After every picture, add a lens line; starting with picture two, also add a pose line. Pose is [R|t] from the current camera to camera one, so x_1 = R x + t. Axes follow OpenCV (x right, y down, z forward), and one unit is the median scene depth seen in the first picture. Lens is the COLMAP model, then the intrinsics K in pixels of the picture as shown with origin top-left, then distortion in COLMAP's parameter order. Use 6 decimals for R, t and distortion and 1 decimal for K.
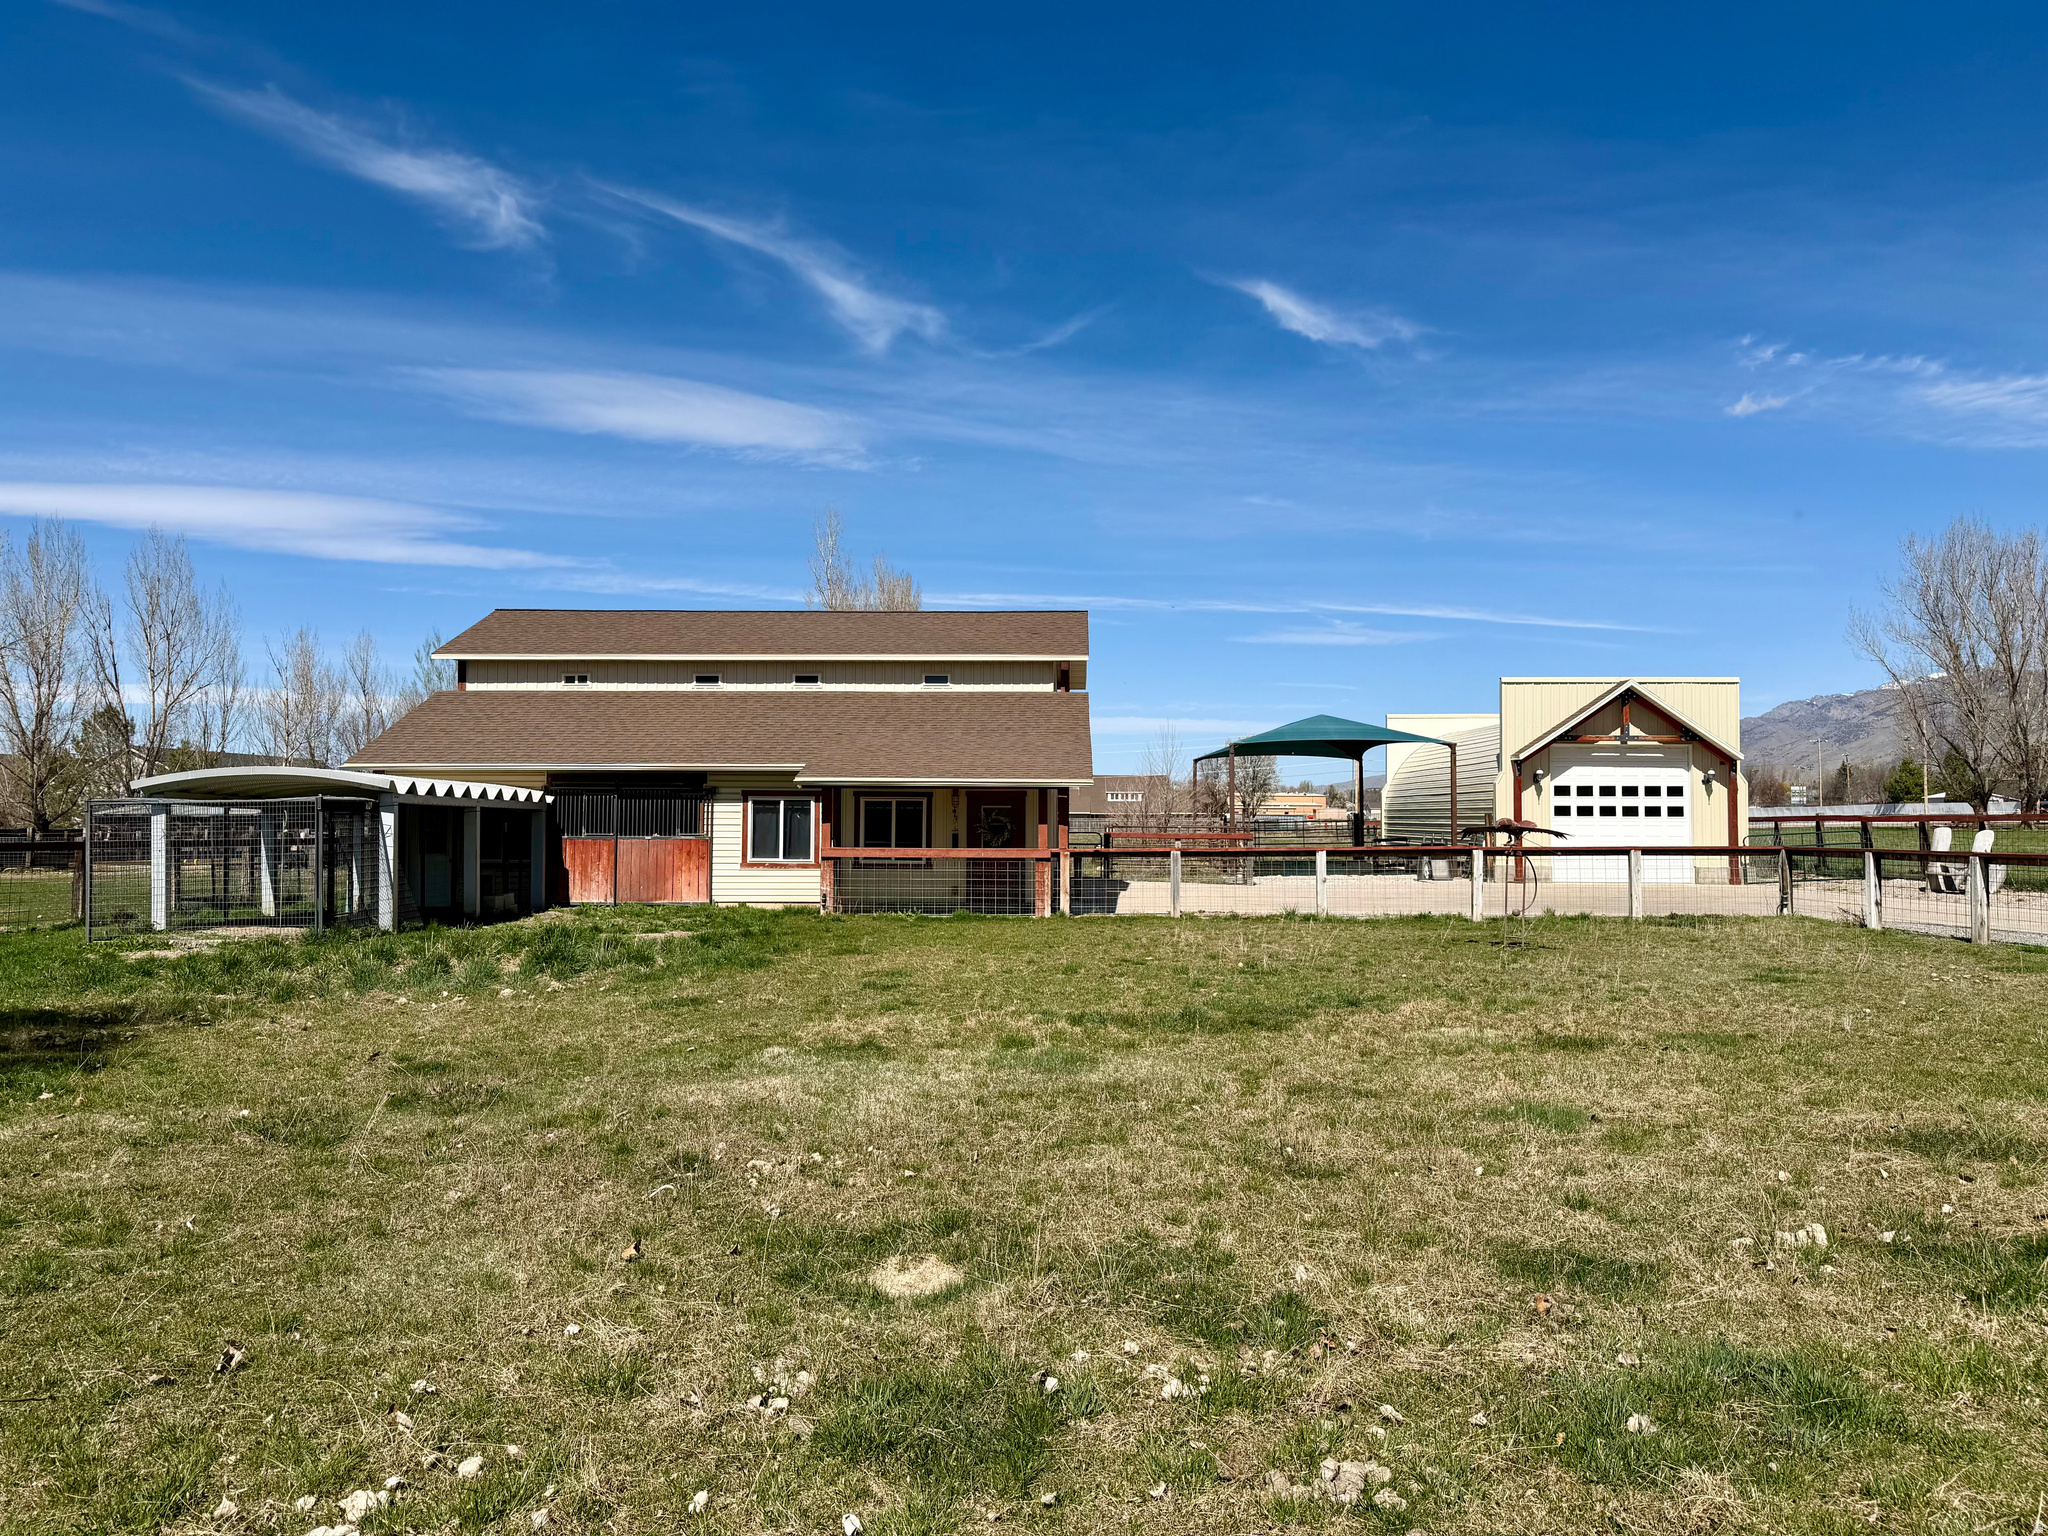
lens RADIAL K [[1445.7, 0, 1017.4], [0, 1445.7, 774.6], [0, 0, 1]] dist [0.042773, -0.033592]
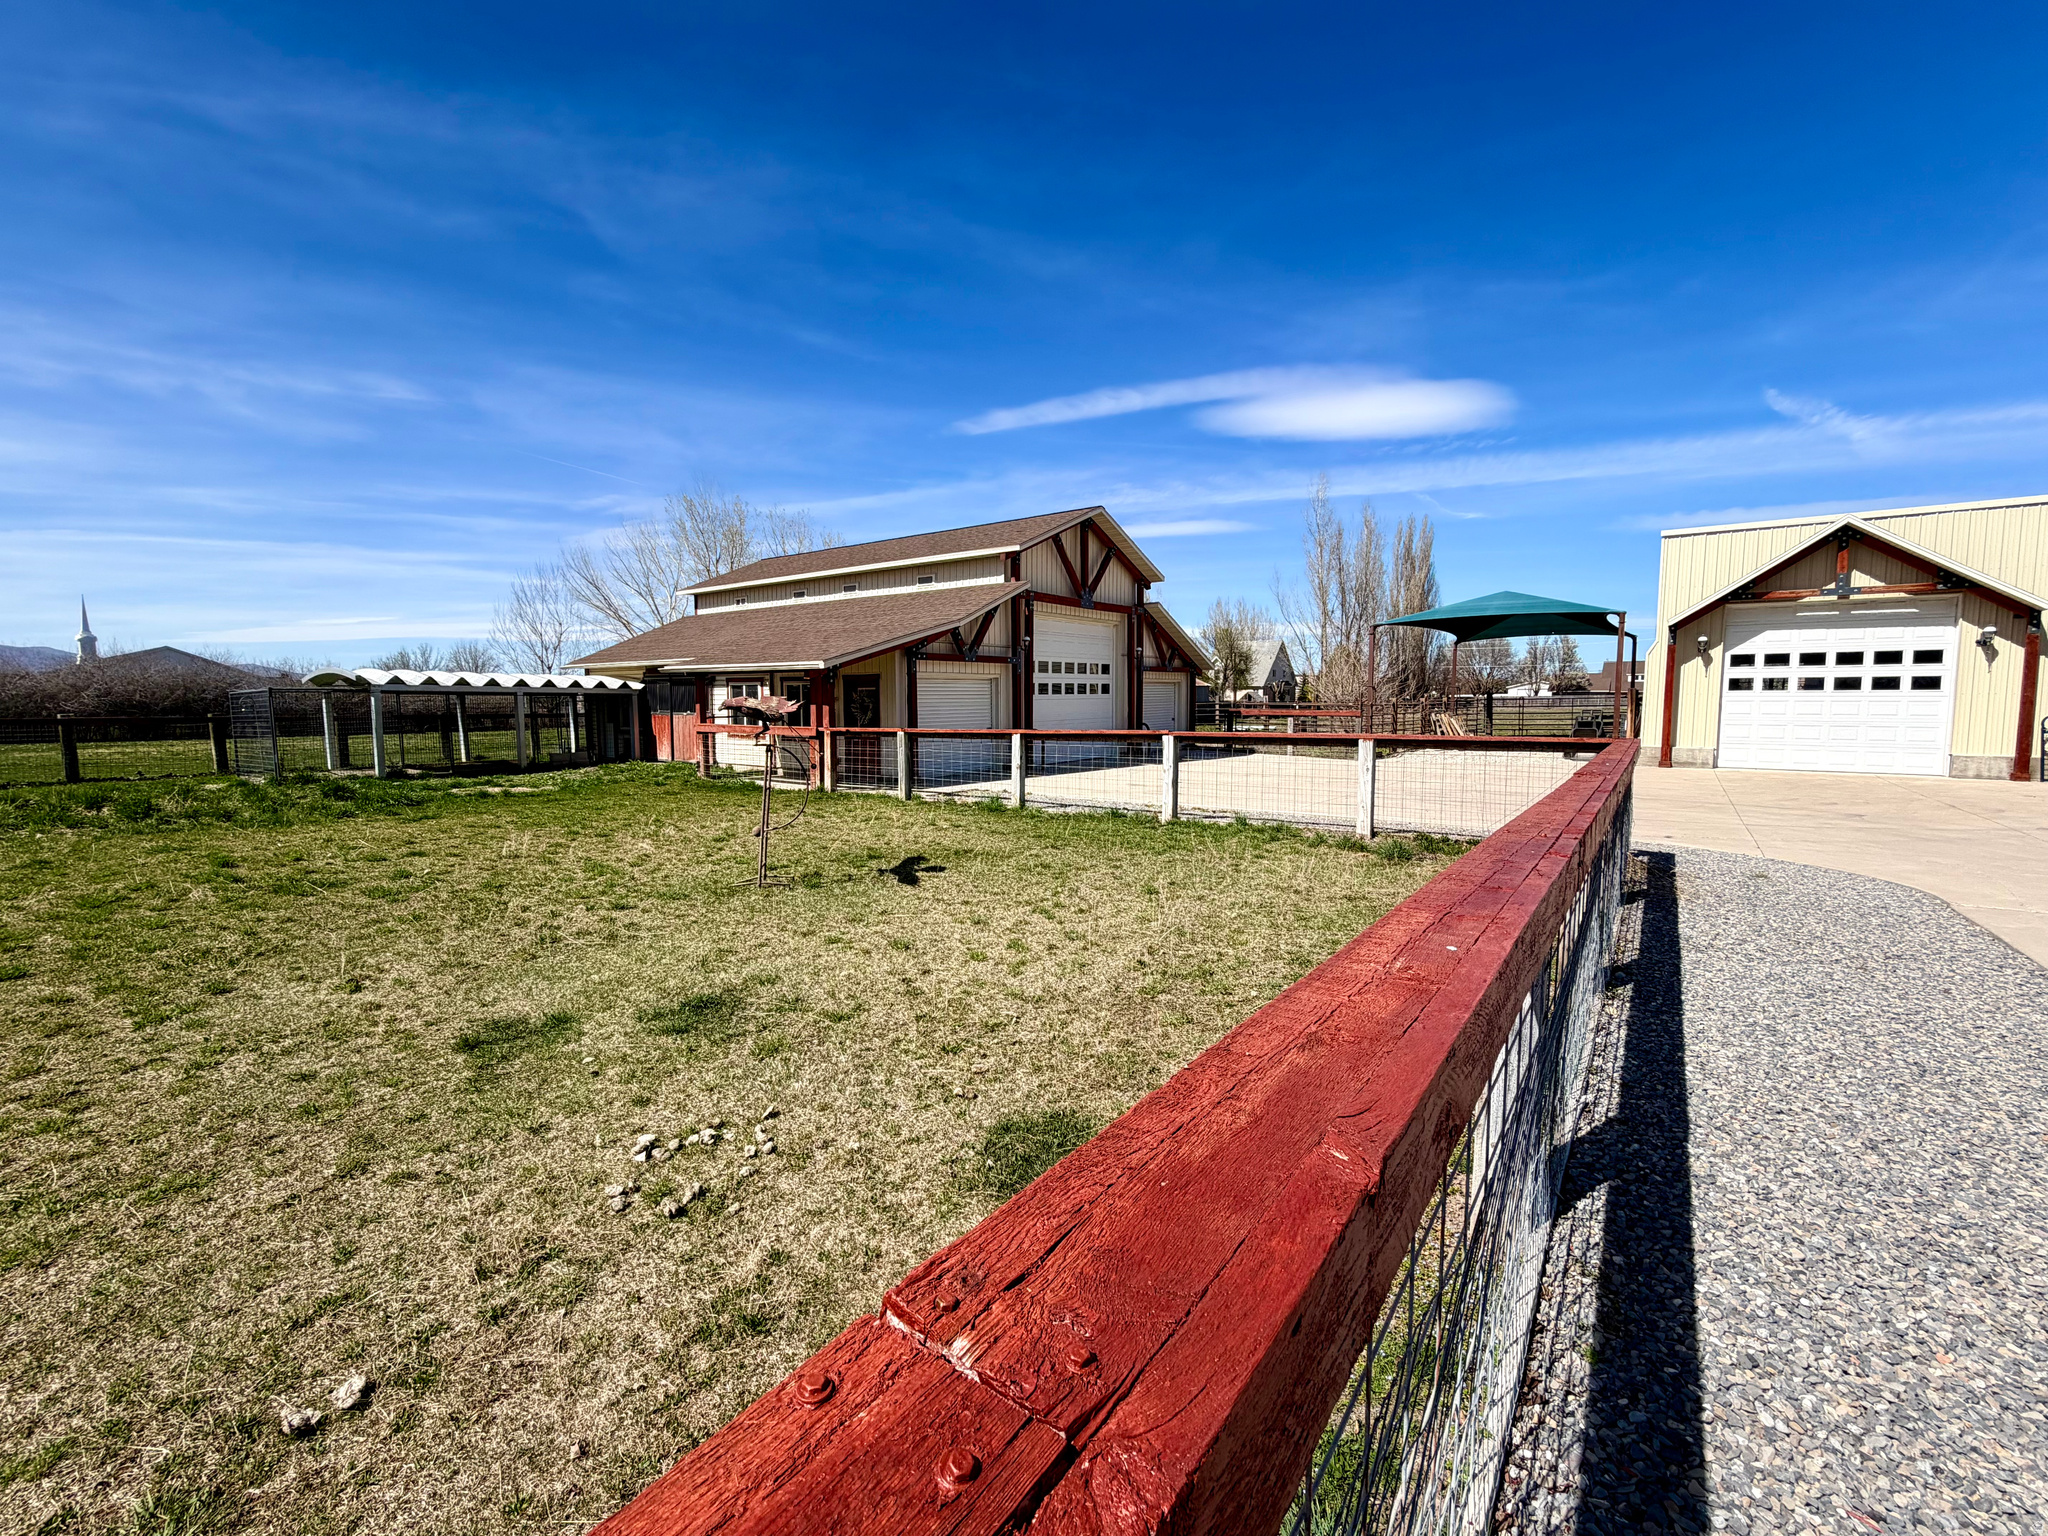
lens RADIAL K [[836.1, 0, 1027.2], [0, 836.1, 764.4], [0, 0, 1]] dist [0.003696, -0.000025]
pose [[0.827816, 0.040247, -0.559554, 0.309806], [0.023141, 0.994125, 0.105739, 0.010212], [0.560522, -0.100481, 0.822021, 0.364922]]
